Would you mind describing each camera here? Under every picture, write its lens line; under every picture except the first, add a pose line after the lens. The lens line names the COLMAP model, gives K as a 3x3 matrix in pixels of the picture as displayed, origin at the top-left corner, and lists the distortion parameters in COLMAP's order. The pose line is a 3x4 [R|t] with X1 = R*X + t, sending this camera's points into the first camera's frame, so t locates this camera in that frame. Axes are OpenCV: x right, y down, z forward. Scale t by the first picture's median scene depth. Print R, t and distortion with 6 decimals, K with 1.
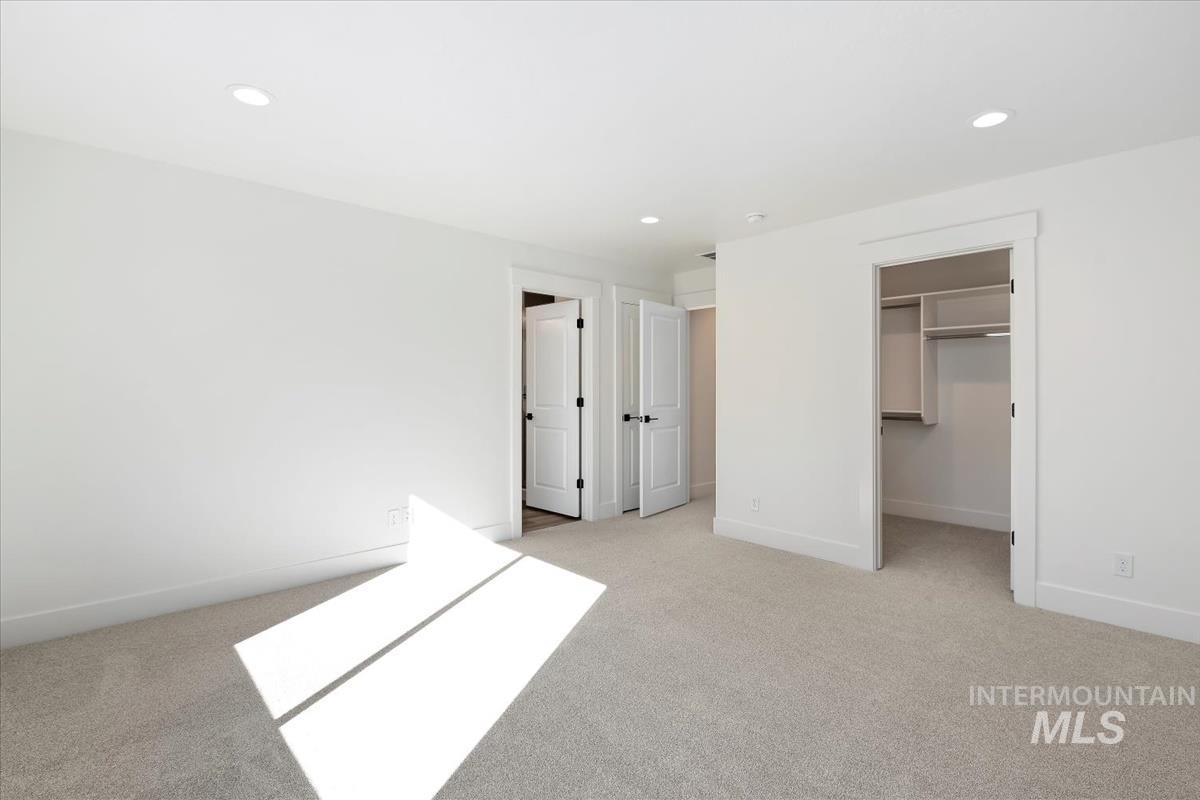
lens RADIAL K [[534.4, 0, 600.1], [0, 534.4, 393.9], [0, 0, 1]] dist [-0.005090, -0.008519]
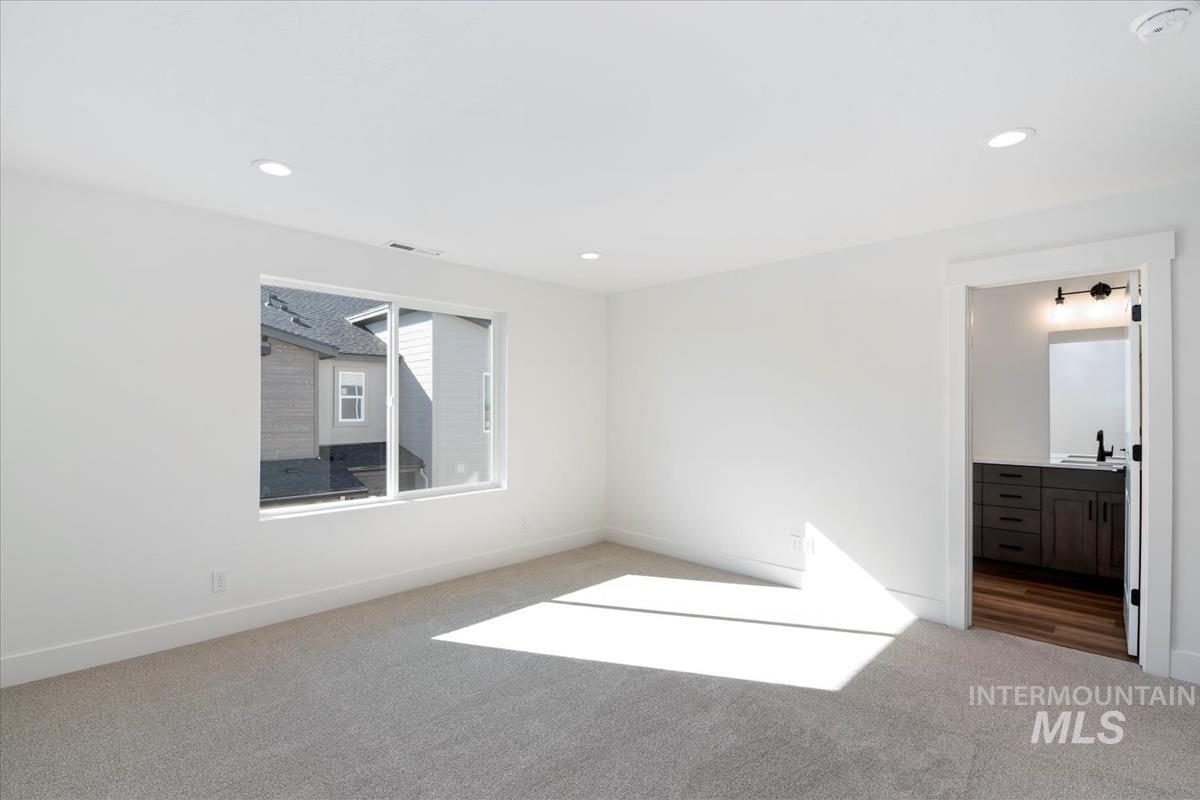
lens RADIAL K [[534.4, 0, 600.1], [0, 534.4, 393.9], [0, 0, 1]] dist [-0.005090, -0.008519]
pose [[0.042441, -0.031810, -0.998592, 0.734811], [-0.018832, 0.999290, -0.032632, -0.018975], [0.998921, 0.020191, 0.041812, 0.639624]]
